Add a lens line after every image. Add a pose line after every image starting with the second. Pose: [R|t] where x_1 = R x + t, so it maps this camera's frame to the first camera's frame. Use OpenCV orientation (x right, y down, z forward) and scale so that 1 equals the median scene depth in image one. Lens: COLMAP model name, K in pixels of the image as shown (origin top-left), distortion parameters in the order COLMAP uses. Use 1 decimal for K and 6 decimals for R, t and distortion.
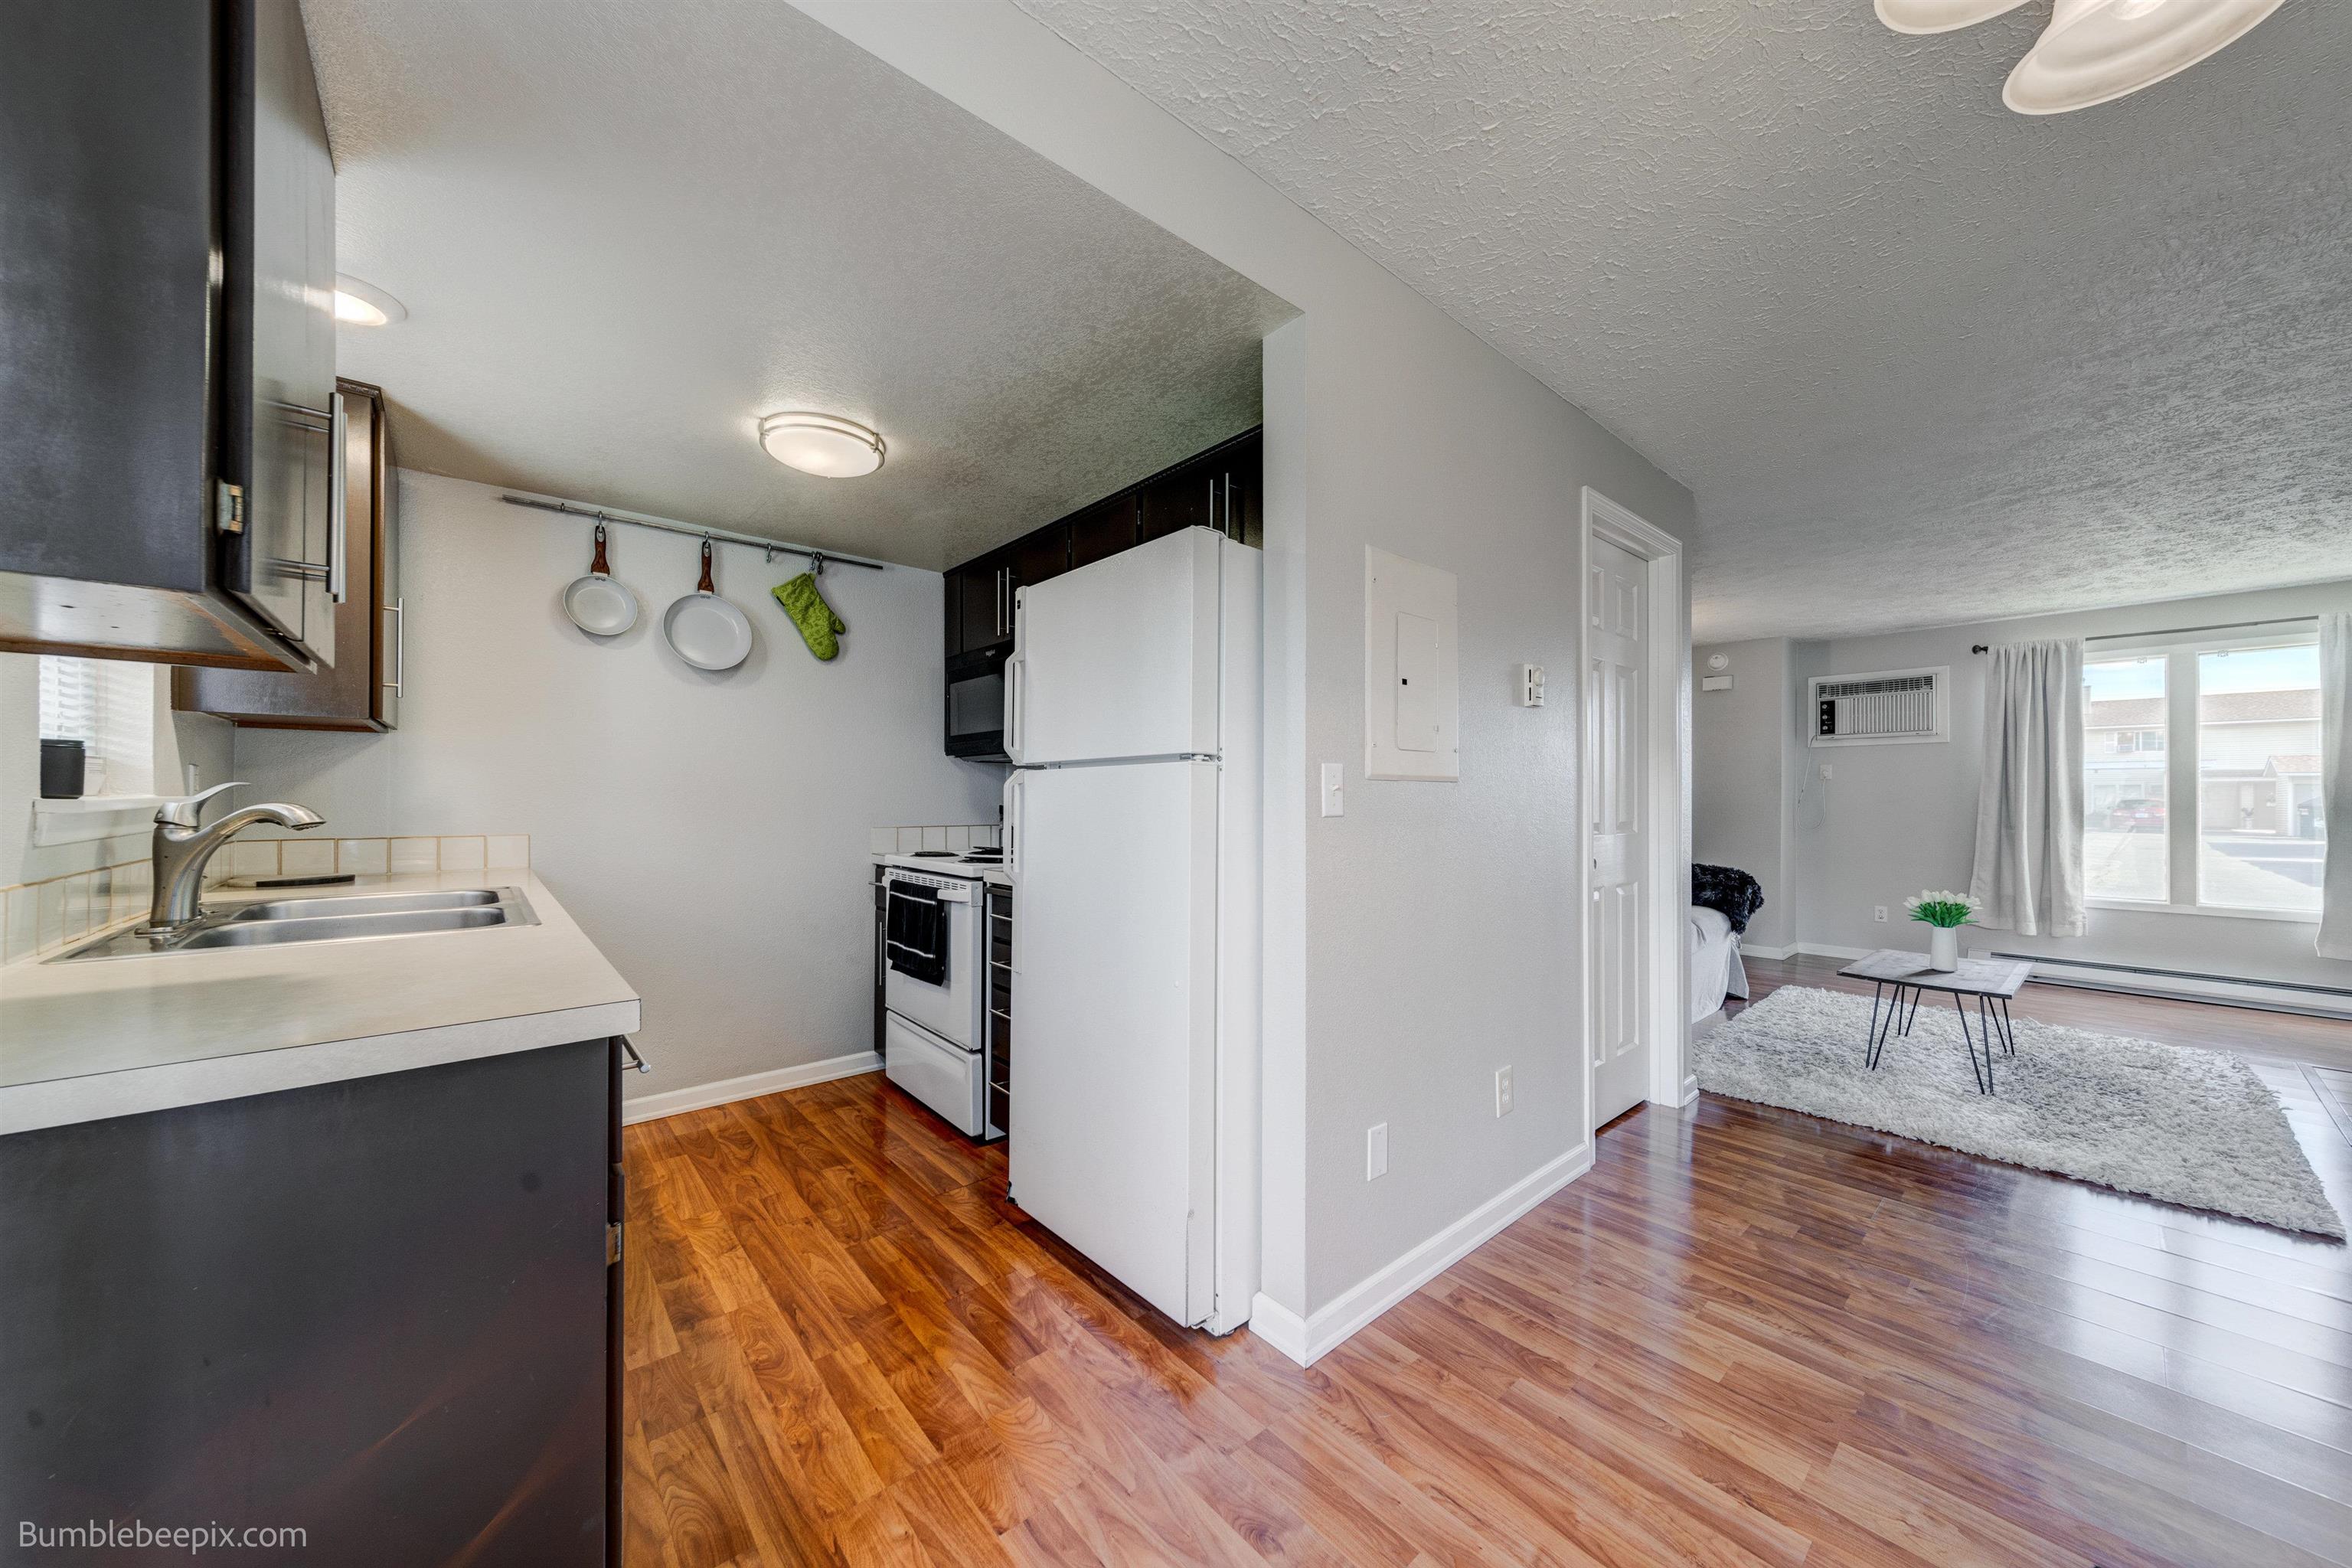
lens RADIAL K [[813.7, 0, 1175.9], [0, 813.7, 791.6], [0, 0, 1]] dist [0.004915, -0.000467]
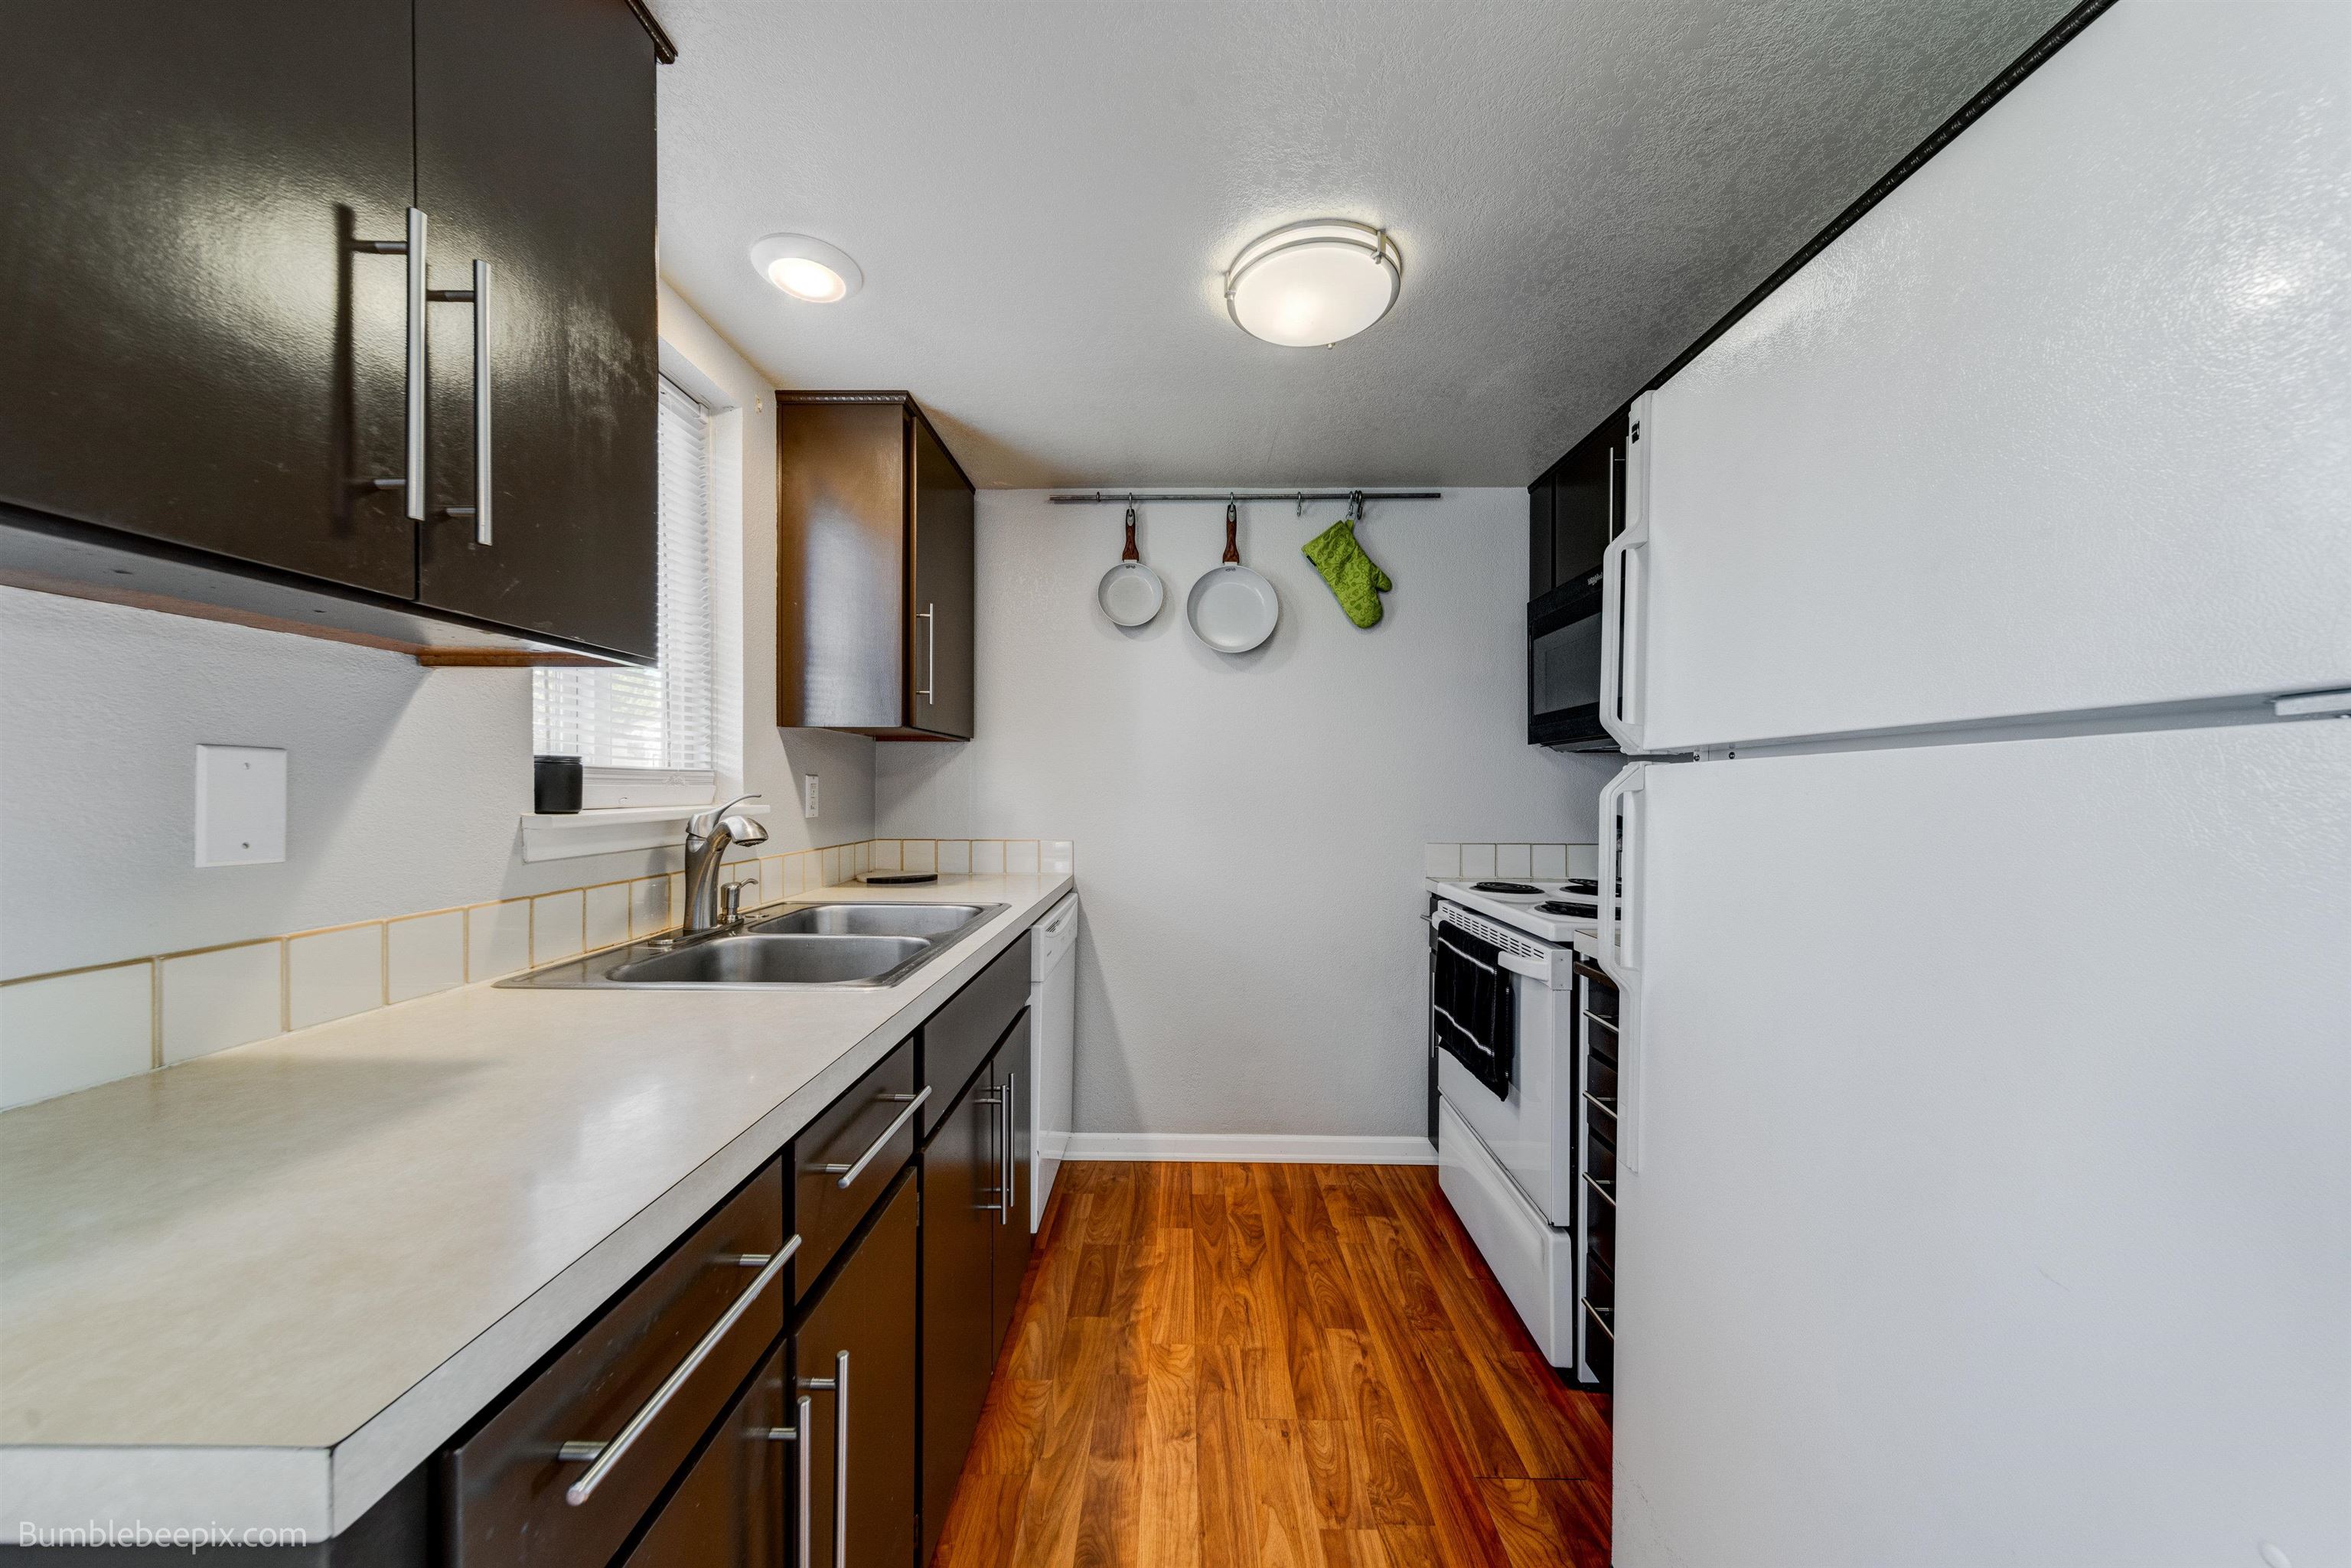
lens RADIAL K [[813.3, 0, 1167.5], [0, 813.3, 794.7], [0, 0, 1]] dist [0.004915, -0.000467]
pose [[0.741548, 0.004375, -0.670885, -0.056078], [0.002406, 0.999955, 0.009179, -0.010196], [0.670895, -0.008421, 0.741504, 0.352724]]
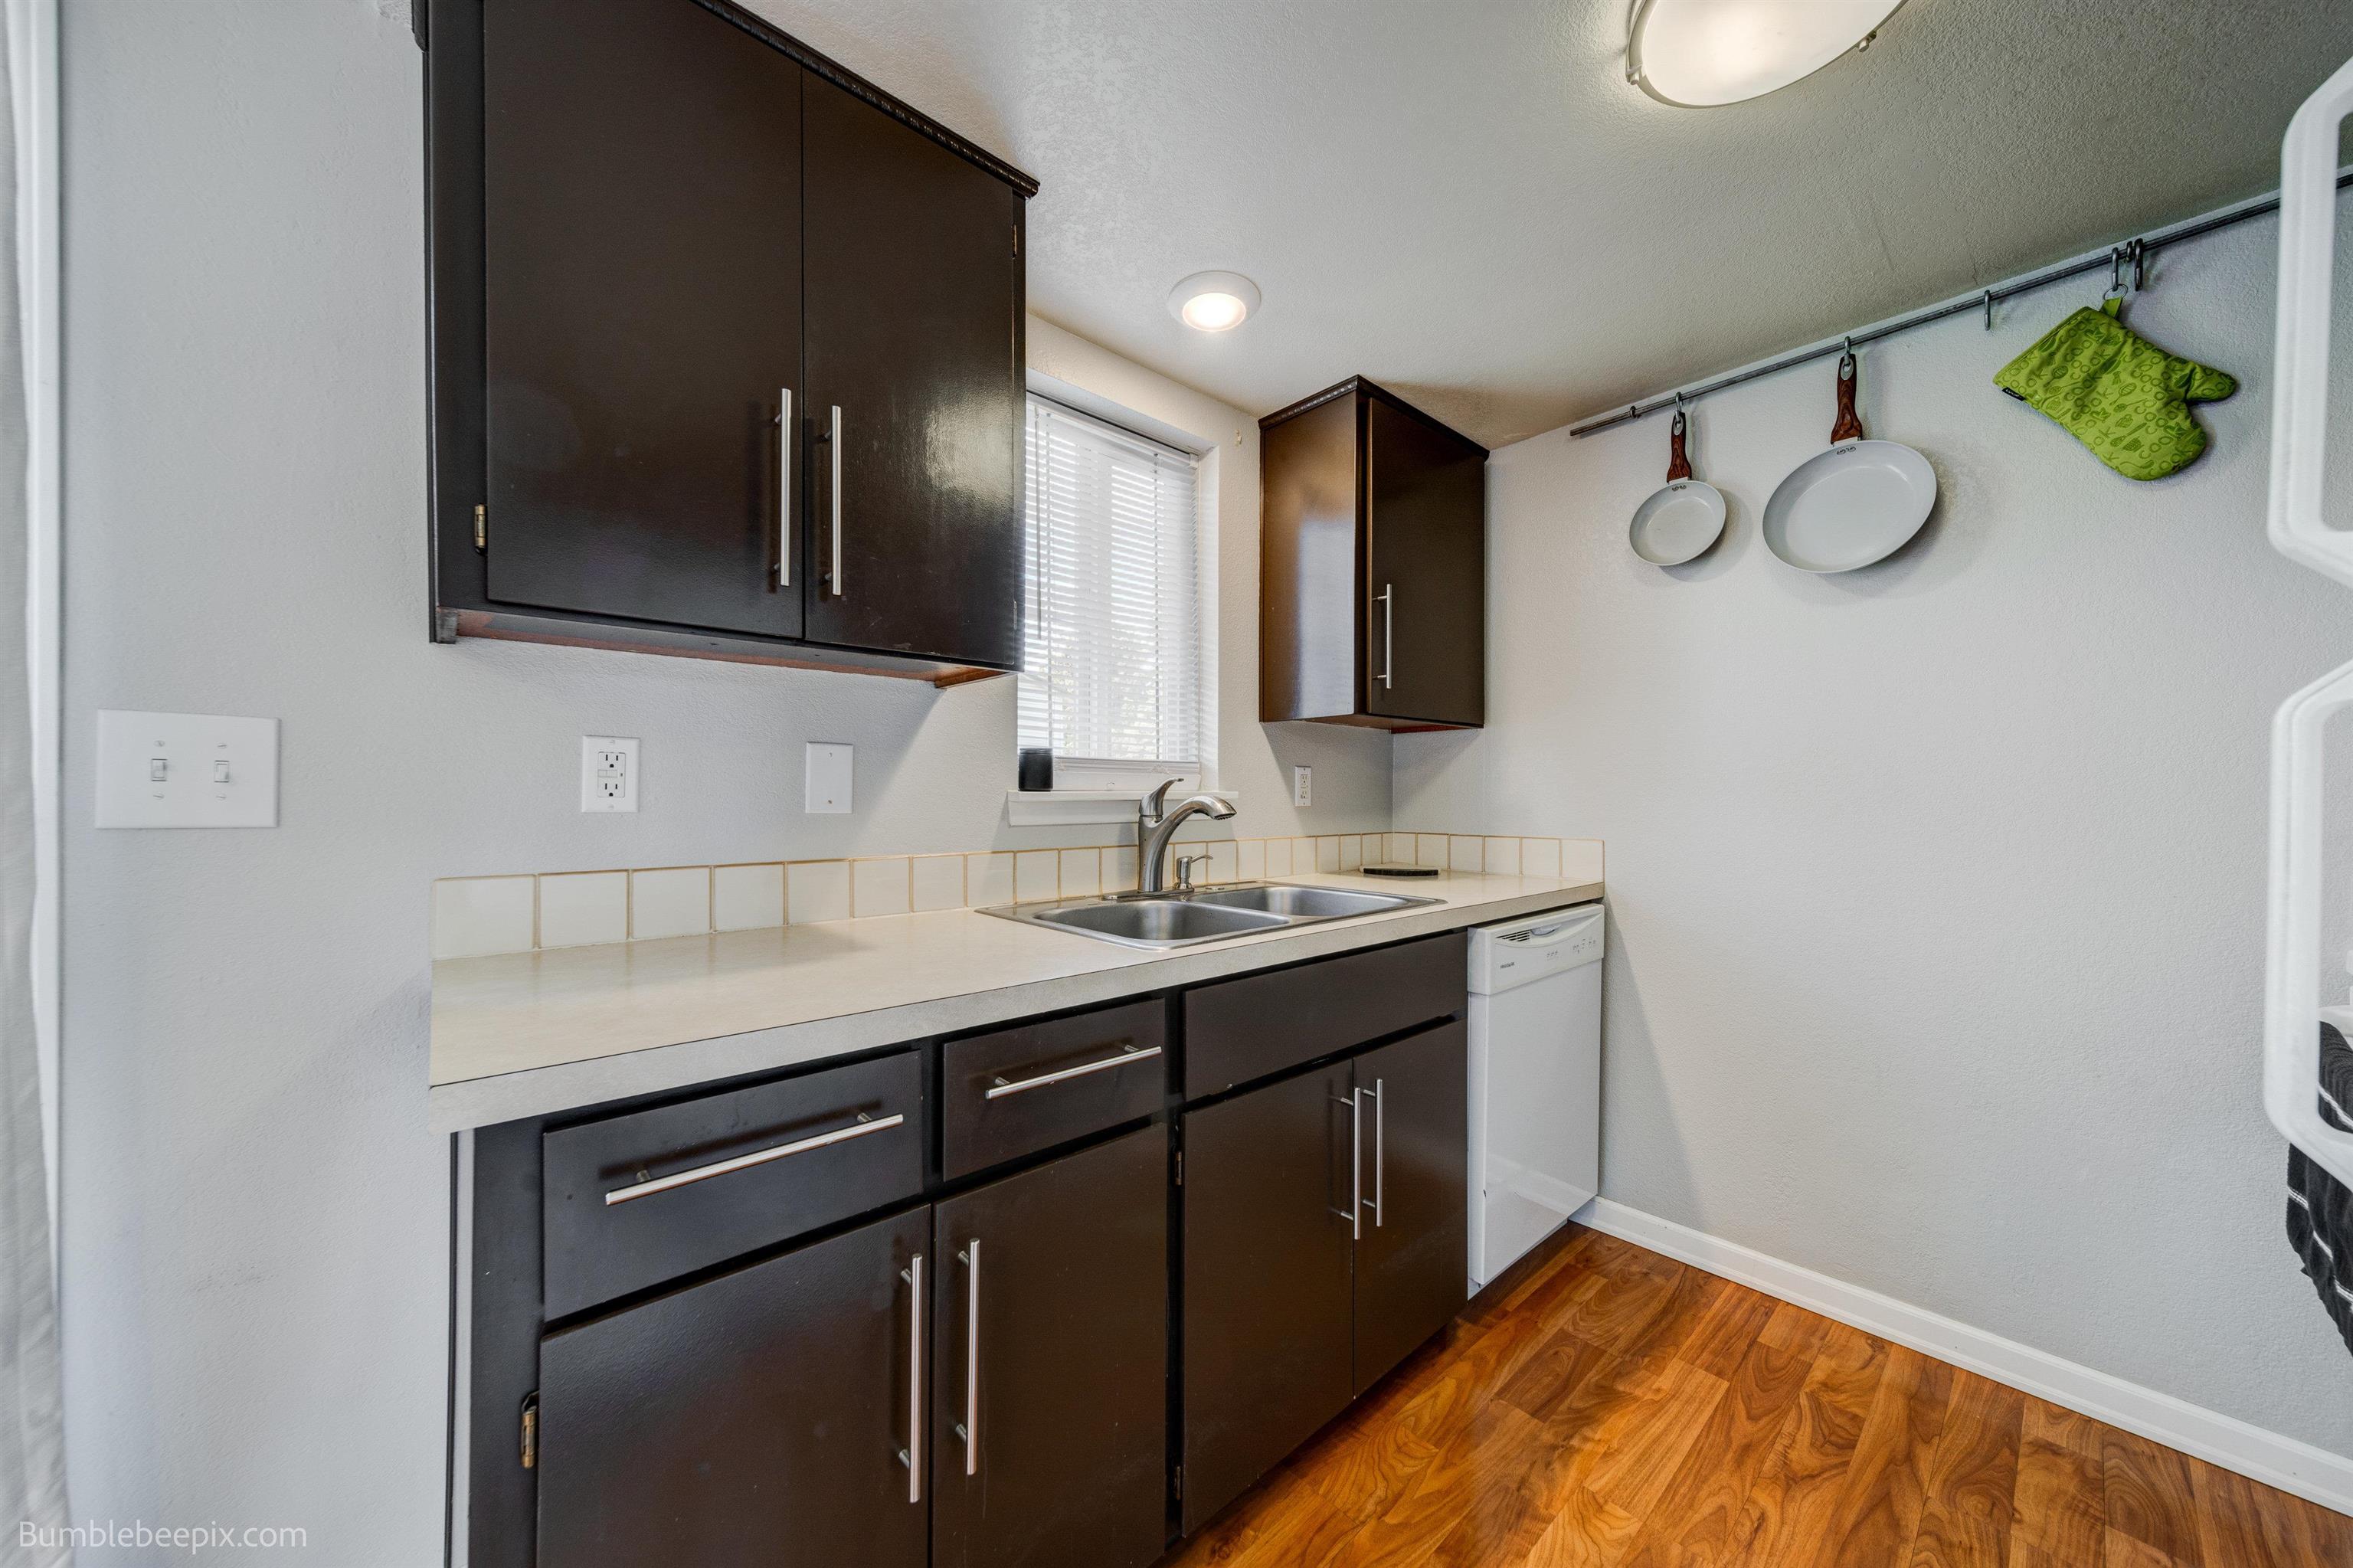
lens RADIAL K [[814.1, 0, 1174.8], [0, 814.1, 794.9], [0, 0, 1]] dist [0.004915, -0.000467]
pose [[0.015854, -0.004688, -0.999863, 0.000521], [0.004590, 0.999979, -0.004616, 0.010298], [0.999864, -0.004516, 0.015875, 0.564001]]
